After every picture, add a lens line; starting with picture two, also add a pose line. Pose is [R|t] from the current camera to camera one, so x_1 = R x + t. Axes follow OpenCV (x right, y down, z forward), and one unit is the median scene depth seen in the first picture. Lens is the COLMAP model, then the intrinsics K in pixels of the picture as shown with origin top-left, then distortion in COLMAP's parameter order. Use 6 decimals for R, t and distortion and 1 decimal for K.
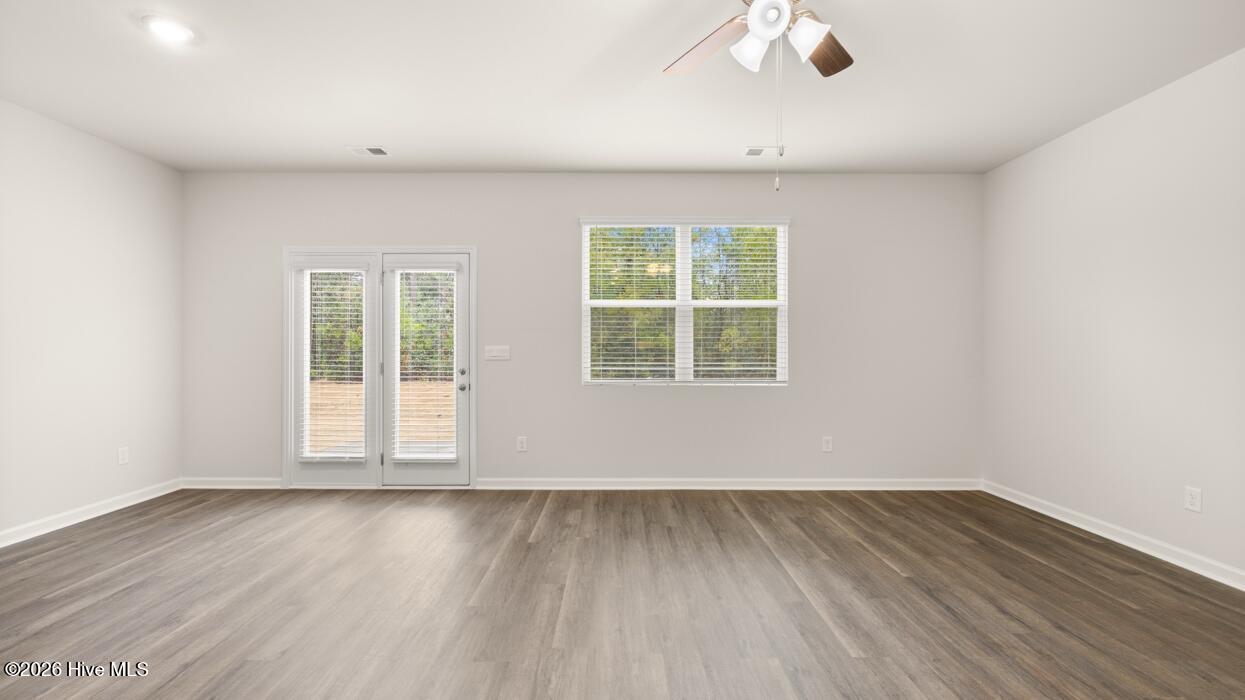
lens RADIAL K [[515.0, 0, 620.4], [0, 515.0, 347.4], [0, 0, 1]] dist [-0.001155, 0.000492]
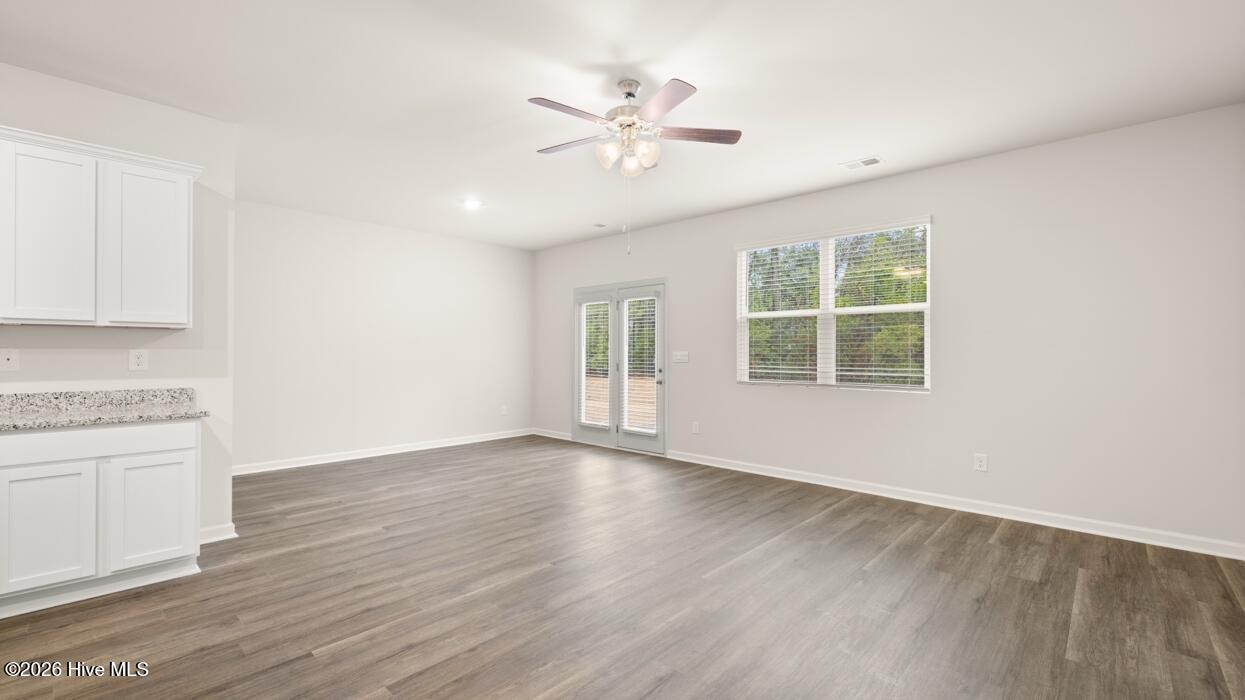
lens RADIAL K [[515.0, 0, 623.5], [0, 515.0, 352.8], [0, 0, 1]] dist [-0.001155, 0.000492]
pose [[0.731387, -0.000340, -0.681963, 0.557800], [-0.000355, 1.000000, -0.000879, 0.000749], [0.681963, 0.000885, 0.731386, -0.067305]]
